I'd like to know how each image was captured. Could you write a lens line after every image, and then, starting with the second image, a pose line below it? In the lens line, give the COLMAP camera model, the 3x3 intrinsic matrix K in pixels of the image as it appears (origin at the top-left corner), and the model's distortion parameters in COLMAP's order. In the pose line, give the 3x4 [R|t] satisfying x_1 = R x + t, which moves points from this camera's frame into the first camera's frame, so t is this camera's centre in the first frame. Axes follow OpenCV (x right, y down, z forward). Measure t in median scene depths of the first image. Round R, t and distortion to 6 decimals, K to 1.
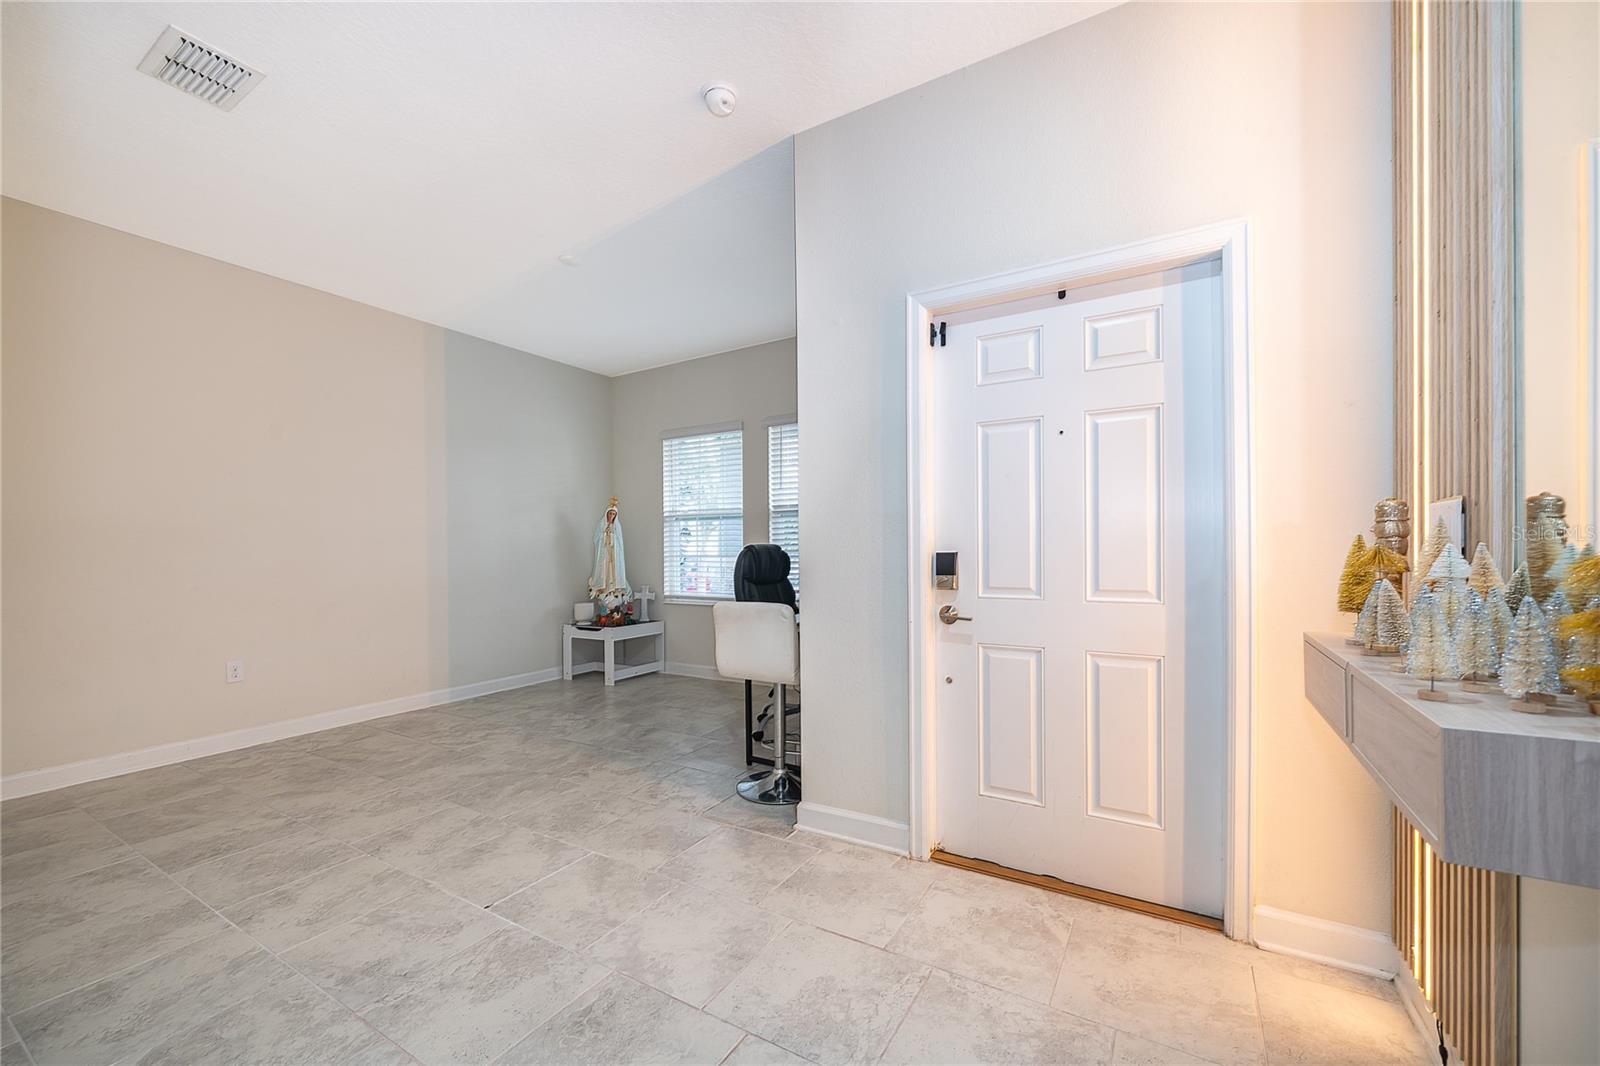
lens RADIAL K [[633.8, 0, 794.4], [0, 633.8, 545.1], [0, 0, 1]] dist [-0.002439, -0.000117]
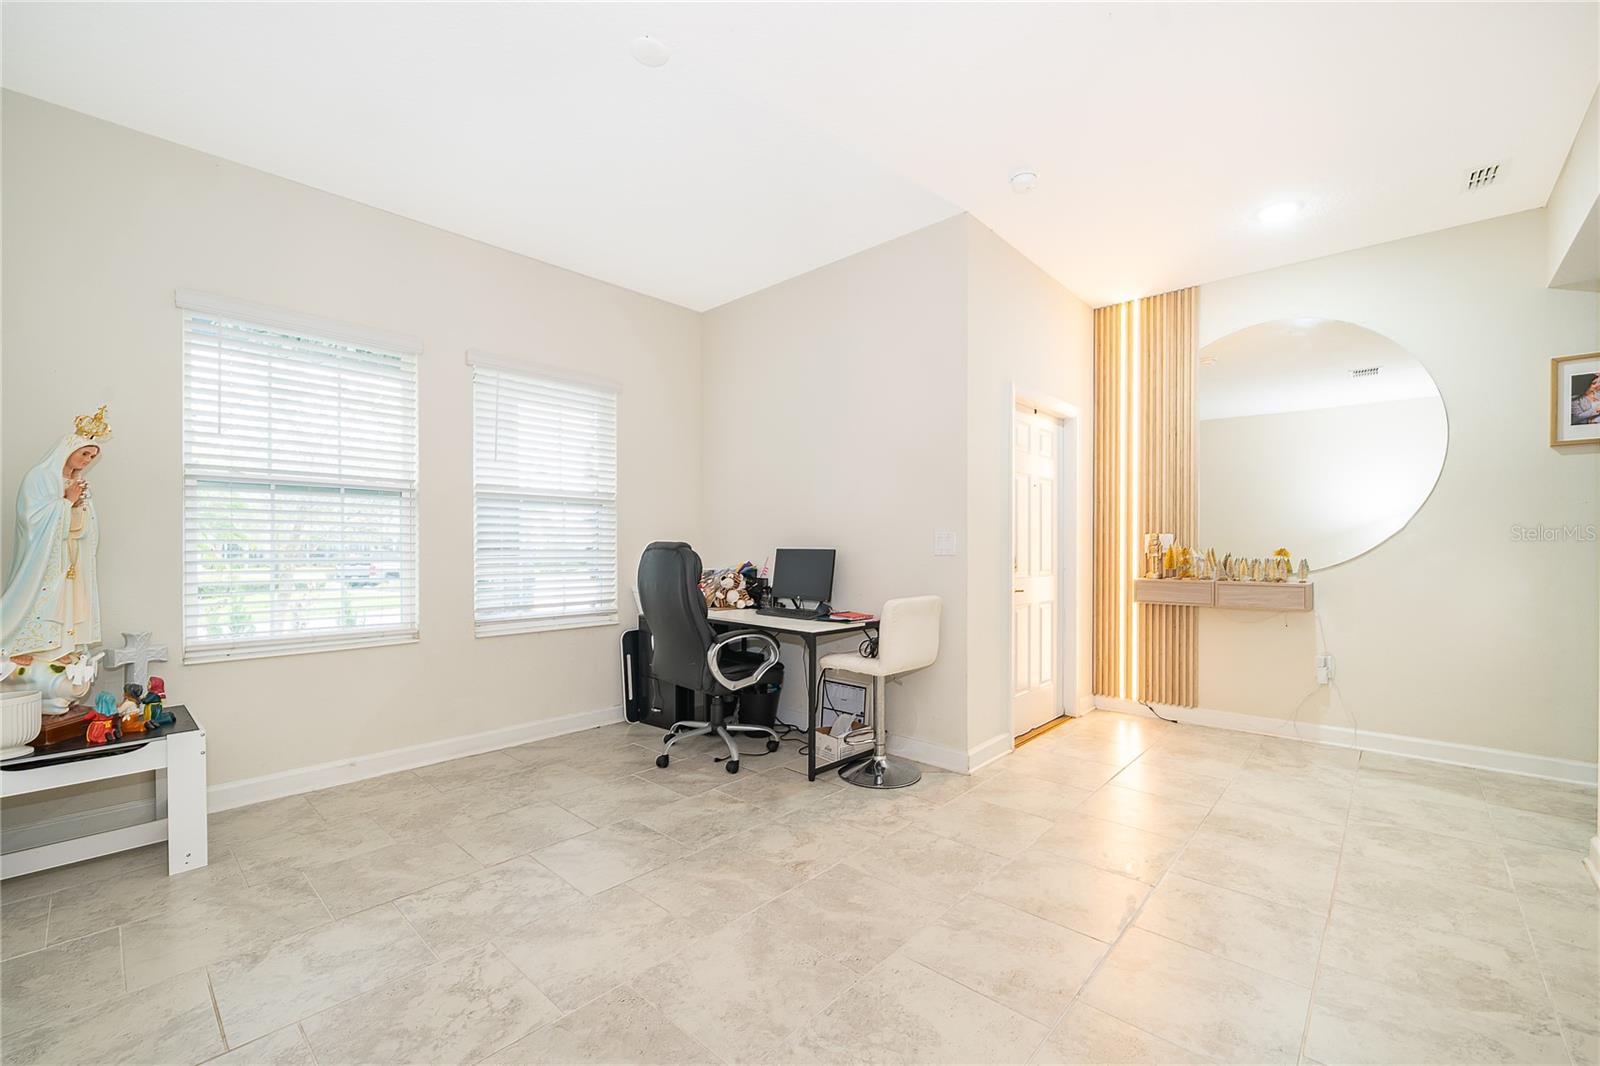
lens RADIAL K [[654.8, 0, 801.5], [0, 654.8, 557.8], [0, 0, 1]] dist [-0.002375, 0.000017]
pose [[0.200160, -0.004512, 0.979753, -0.776983], [-0.005004, 0.999972, 0.005627, 0.012369], [-0.979750, -0.006029, 0.200132, 0.634826]]
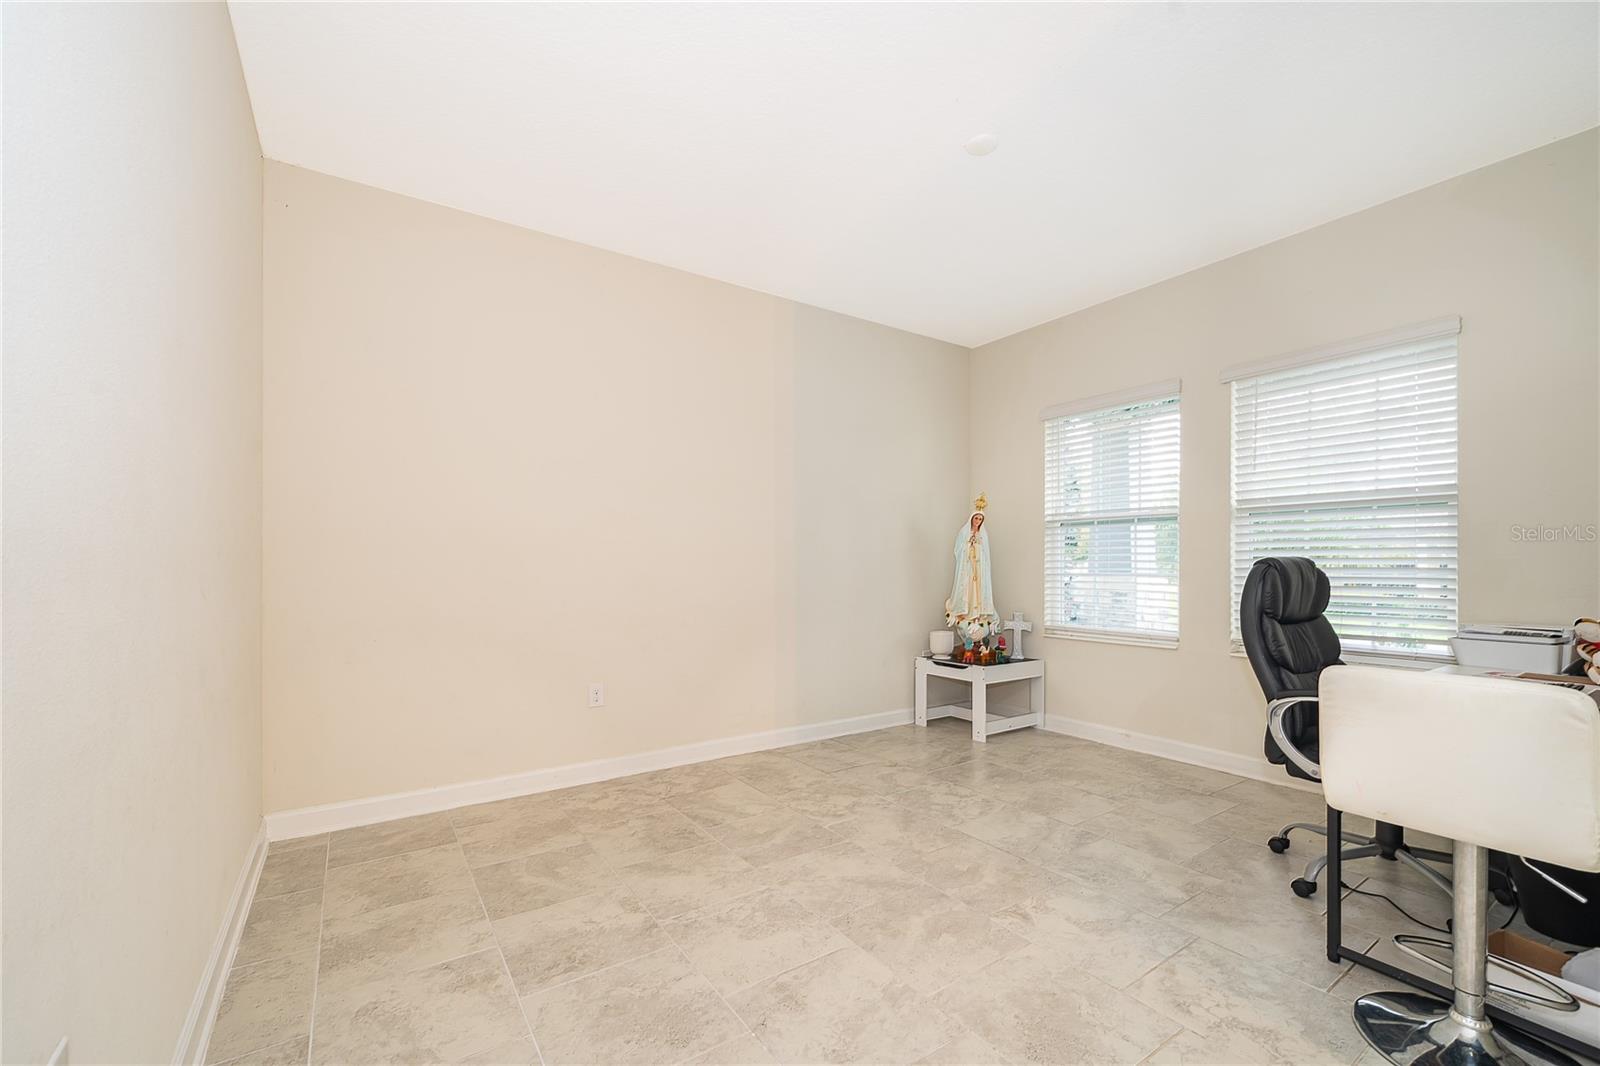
lens RADIAL K [[654.8, 0, 801.5], [0, 654.8, 557.8], [0, 0, 1]] dist [-0.002375, 0.000017]
pose [[0.910224, 0.004073, -0.414095, -0.196151], [-0.006887, 0.999962, -0.005305, 0.005620], [0.414058, 0.007681, 0.910218, 0.227958]]
